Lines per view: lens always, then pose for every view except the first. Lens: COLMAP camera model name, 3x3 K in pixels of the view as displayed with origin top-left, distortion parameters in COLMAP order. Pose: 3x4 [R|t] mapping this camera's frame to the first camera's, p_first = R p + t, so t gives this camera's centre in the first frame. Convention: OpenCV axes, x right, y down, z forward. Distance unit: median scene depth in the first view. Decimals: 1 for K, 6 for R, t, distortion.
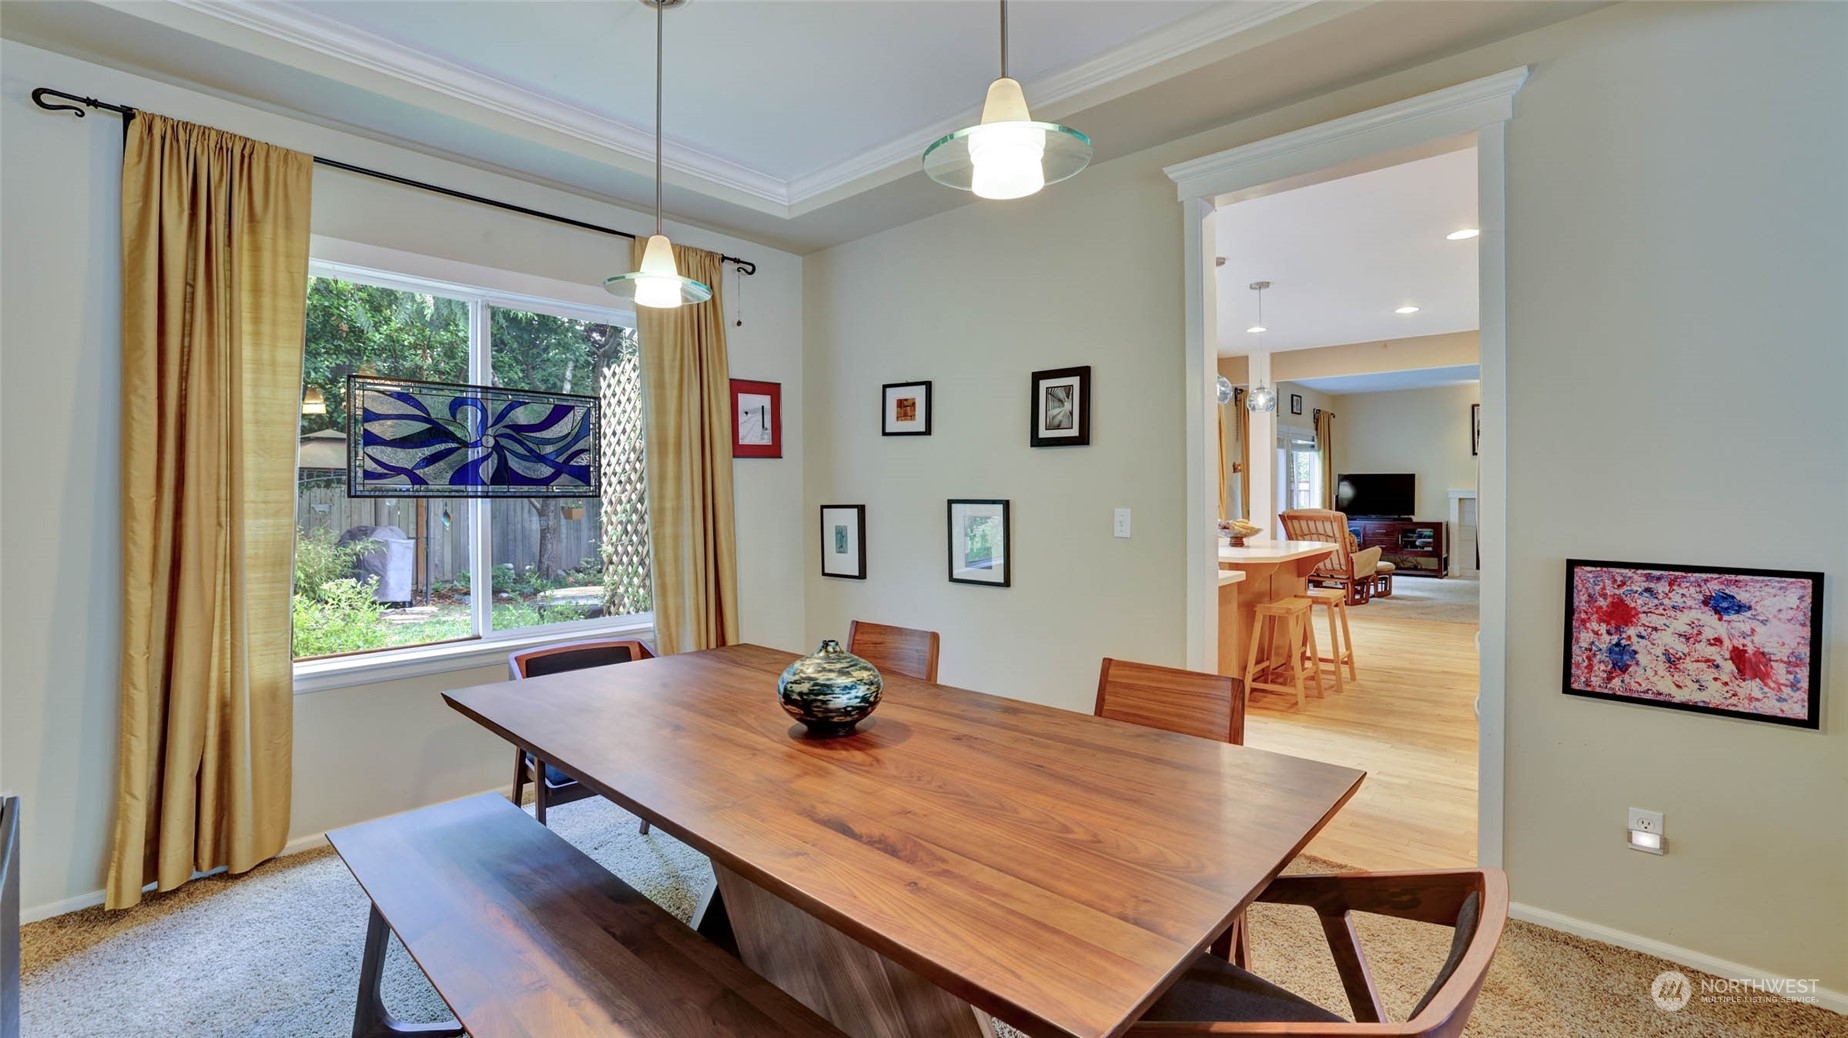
lens RADIAL K [[800.0, 0, 904.5], [0, 800.0, 499.5], [0, 0, 1]] dist [-0.039653, 0.013898]
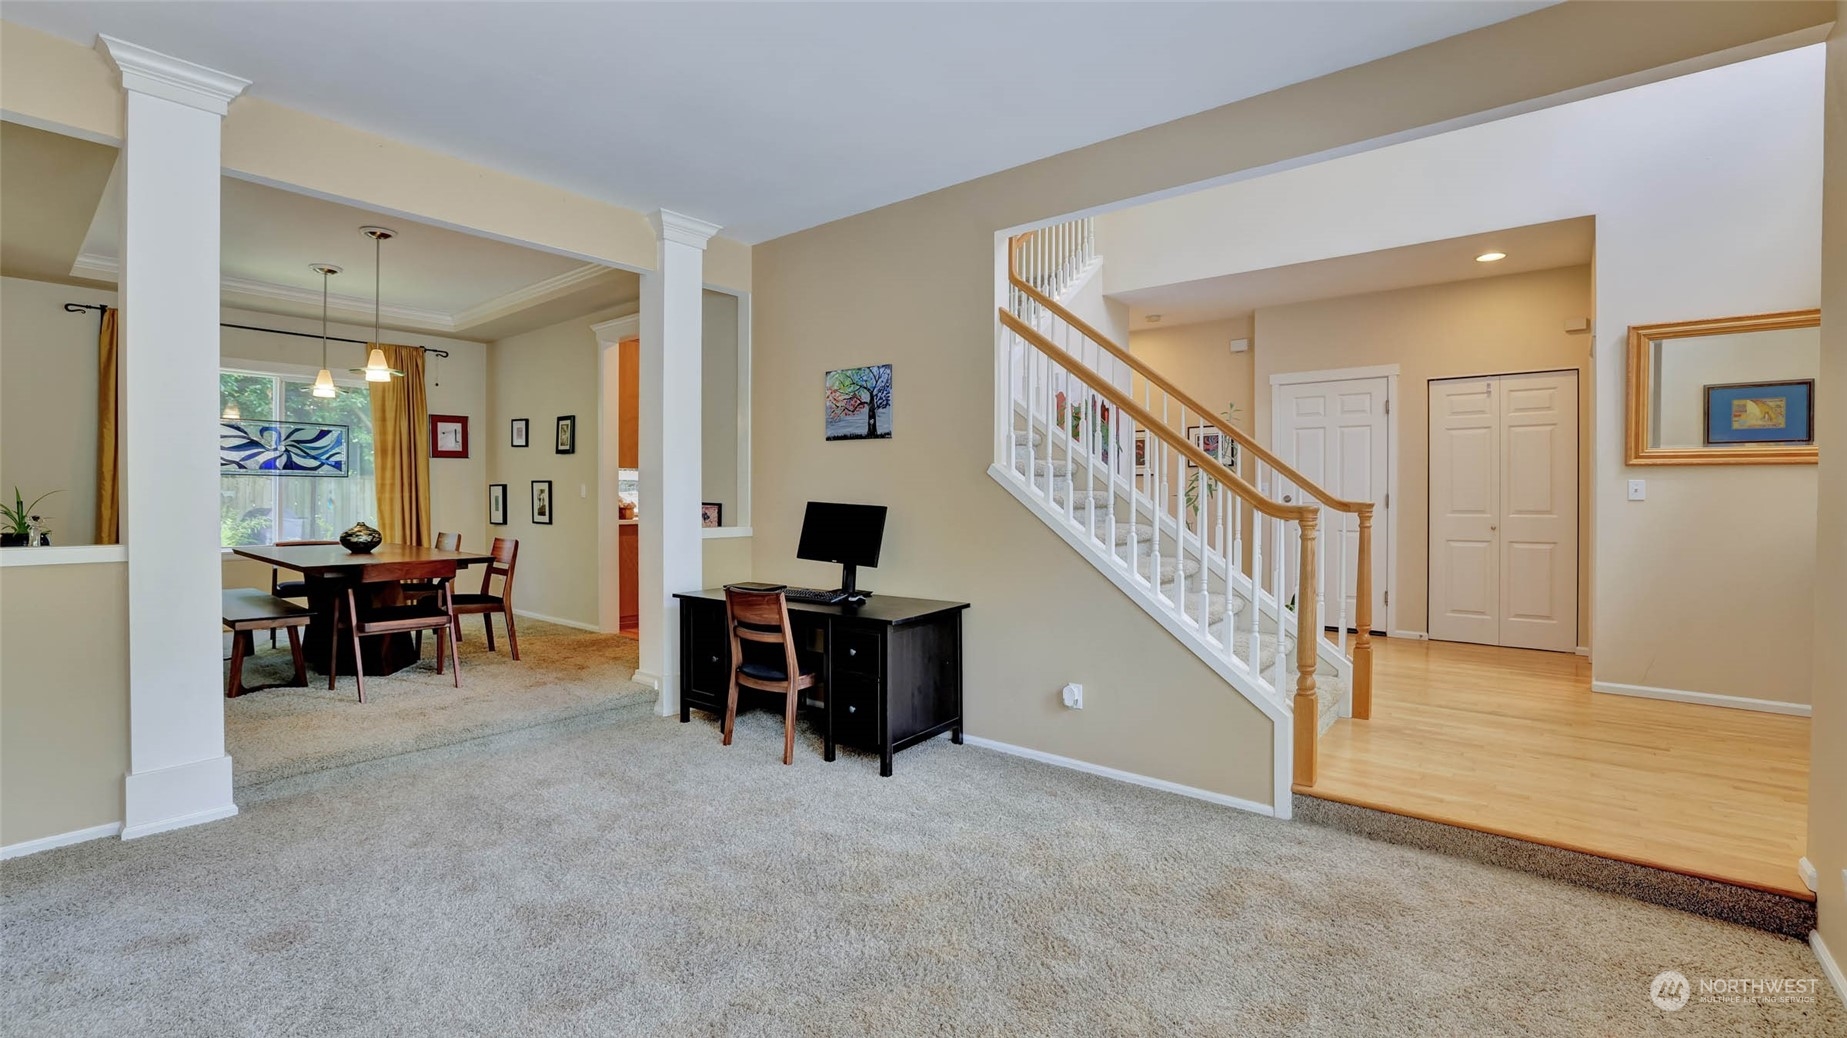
lens RADIAL K [[799.6, 0, 895.7], [0, 799.6, 498.0], [0, 0, 1]] dist [-0.039653, 0.013898]
pose [[0.999337, 0.010459, 0.034868, 0.855440], [-0.010332, 0.999939, -0.003807, 0.039376], [-0.034906, 0.003444, 0.999385, -0.928535]]
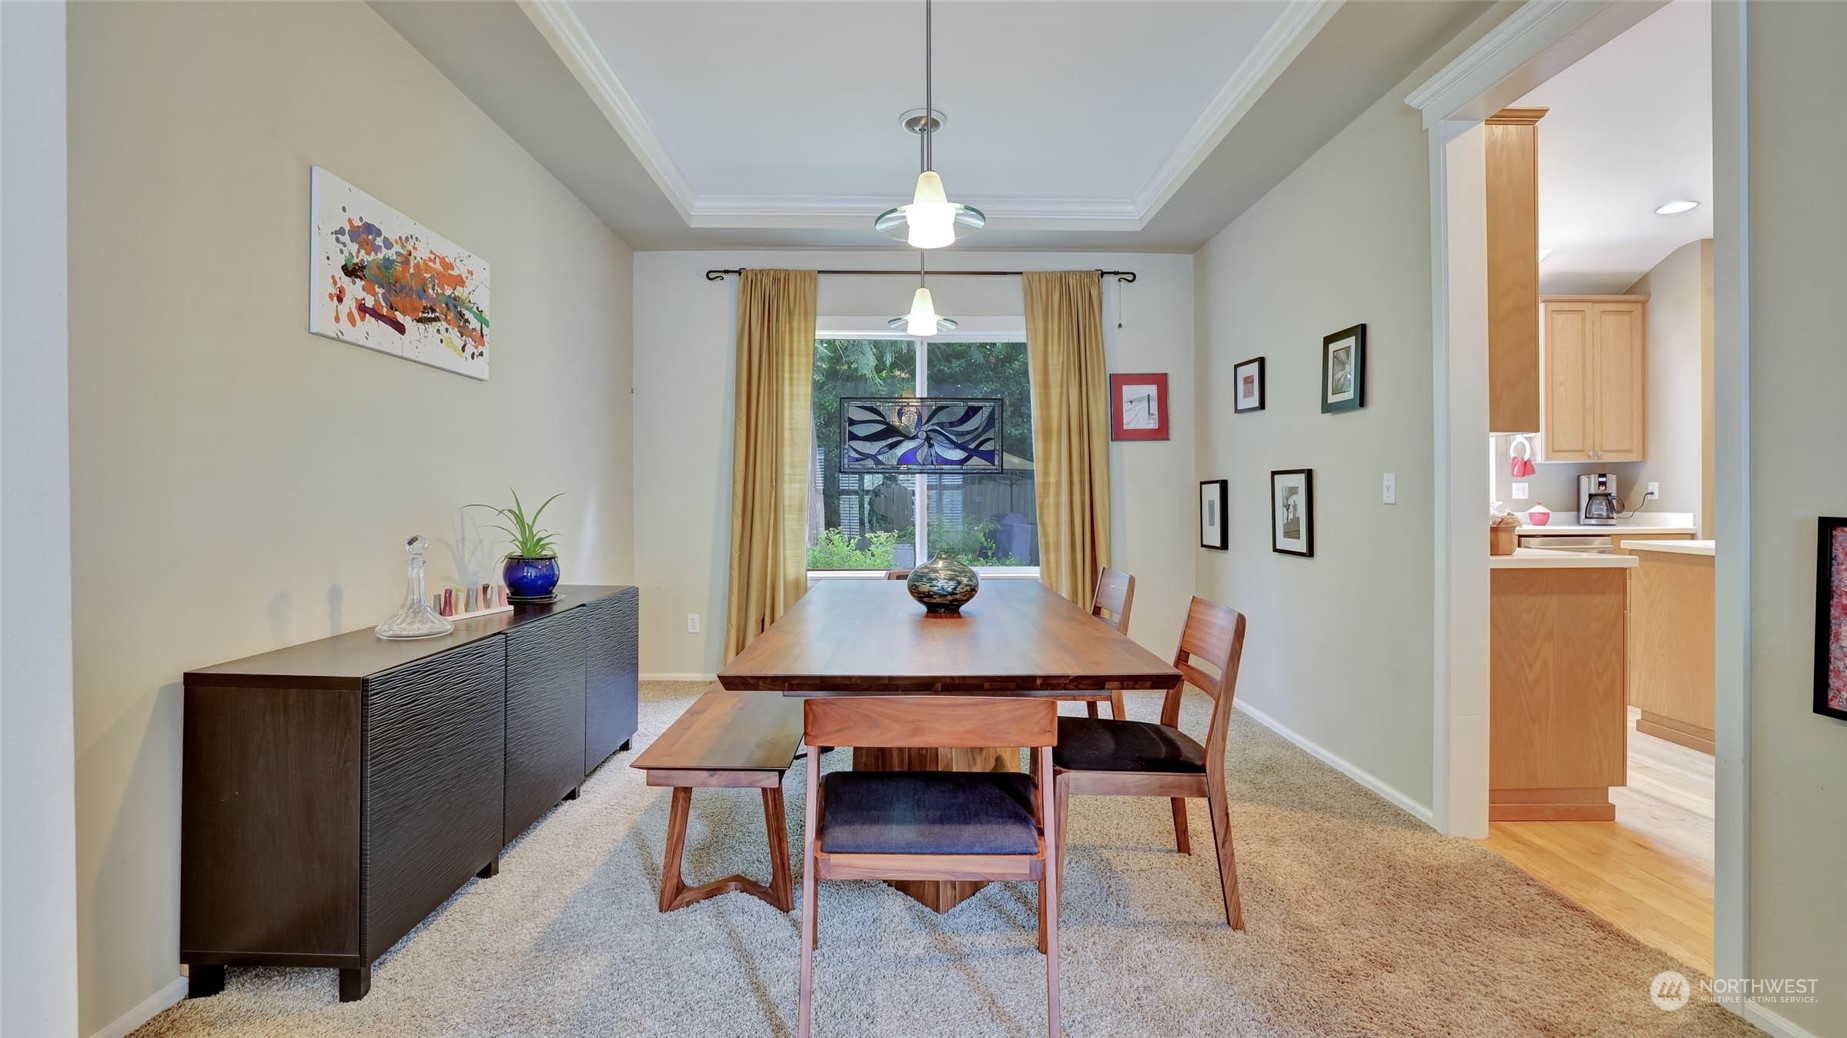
lens RADIAL K [[799.6, 0, 914.5], [0, 799.6, 498.9], [0, 0, 1]] dist [-0.039653, 0.013898]
pose [[0.690785, 0.005447, -0.723040, 0.467047], [-0.008823, 0.999961, -0.000896, 0.040054], [0.723007, 0.006998, 0.690805, -0.026780]]
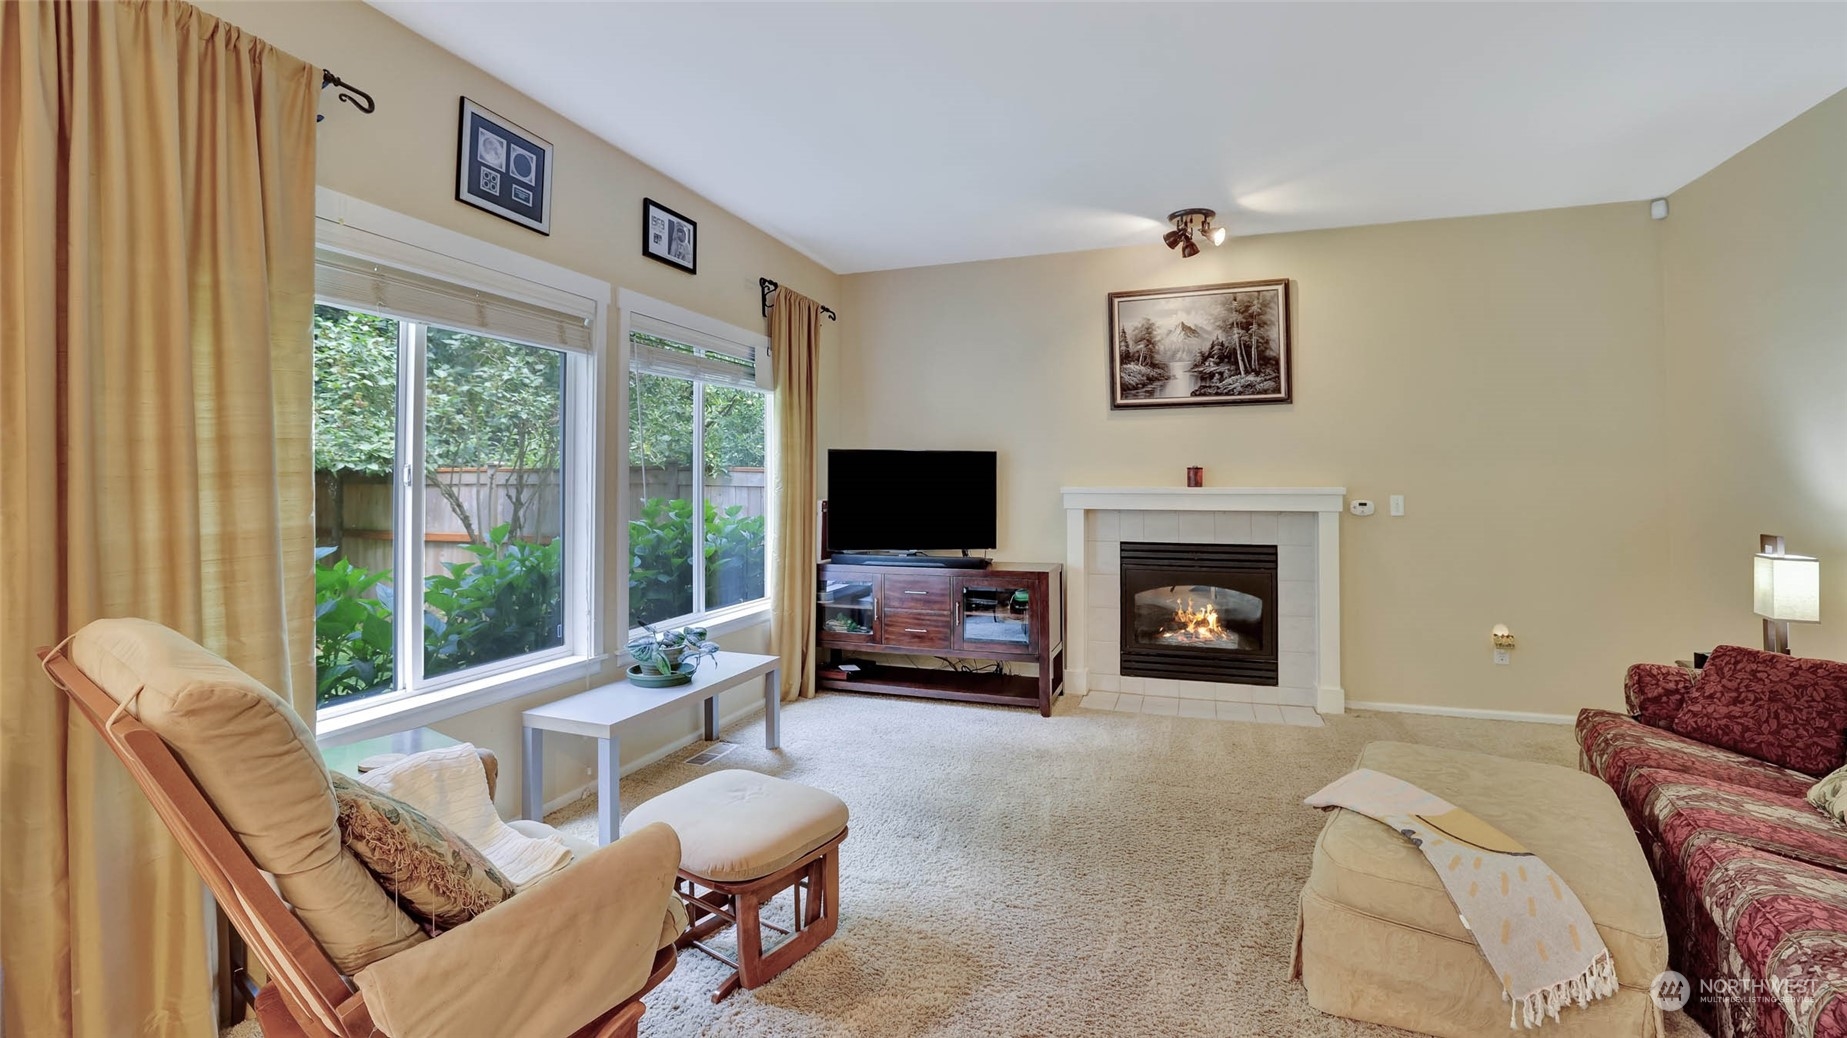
lens RADIAL K [[799.6, 0, 923.2], [0, 799.6, 463.7], [0, 0, 1]] dist [-0.039653, 0.013898]
pose [[0.922630, 0.018873, 0.385224, 1.318615], [-0.002837, 0.999107, -0.042156, -0.024976], [-0.385676, 0.037801, 0.921860, 1.831470]]
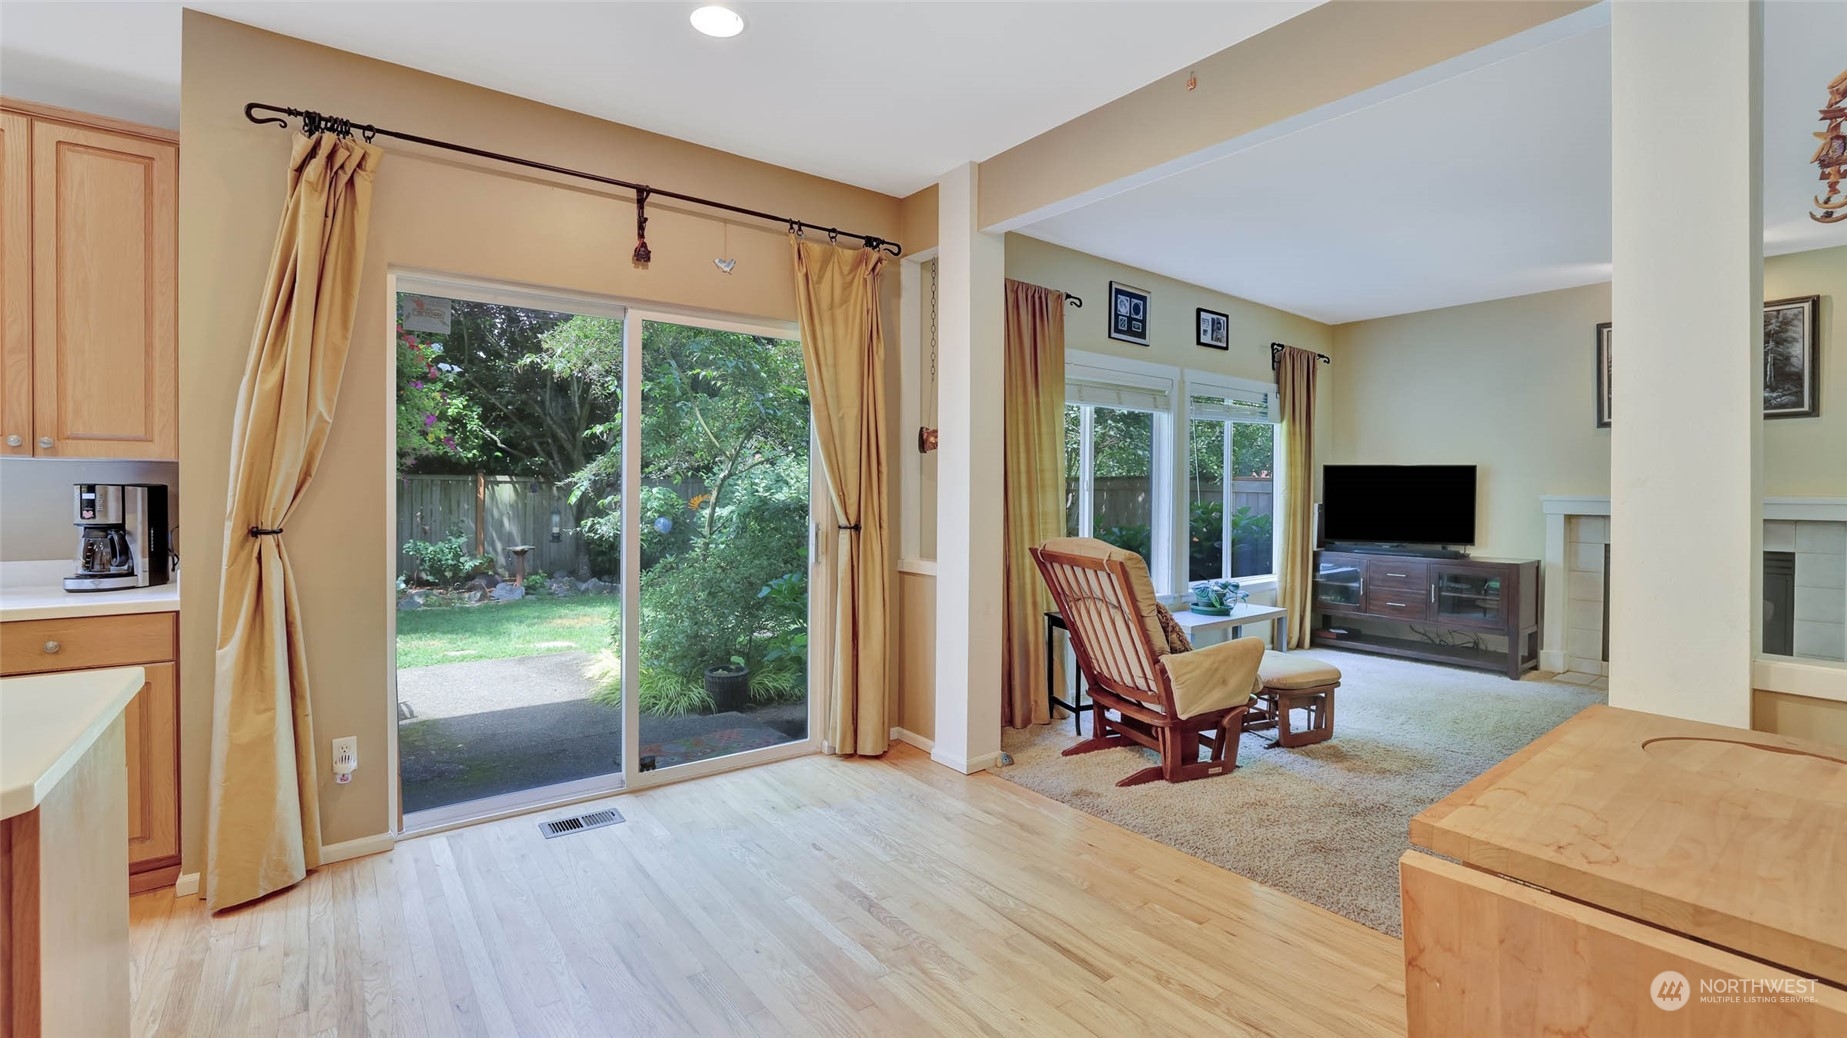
lens RADIAL K [[799.6, 0, 920.6], [0, 799.6, 500.7], [0, 0, 1]] dist [-0.039653, 0.013898]
pose [[0.984044, 0.017796, -0.177031, 1.134611], [-0.017462, 0.999842, 0.003446, -0.017385], [0.177064, -0.000300, 0.984199, 1.282774]]
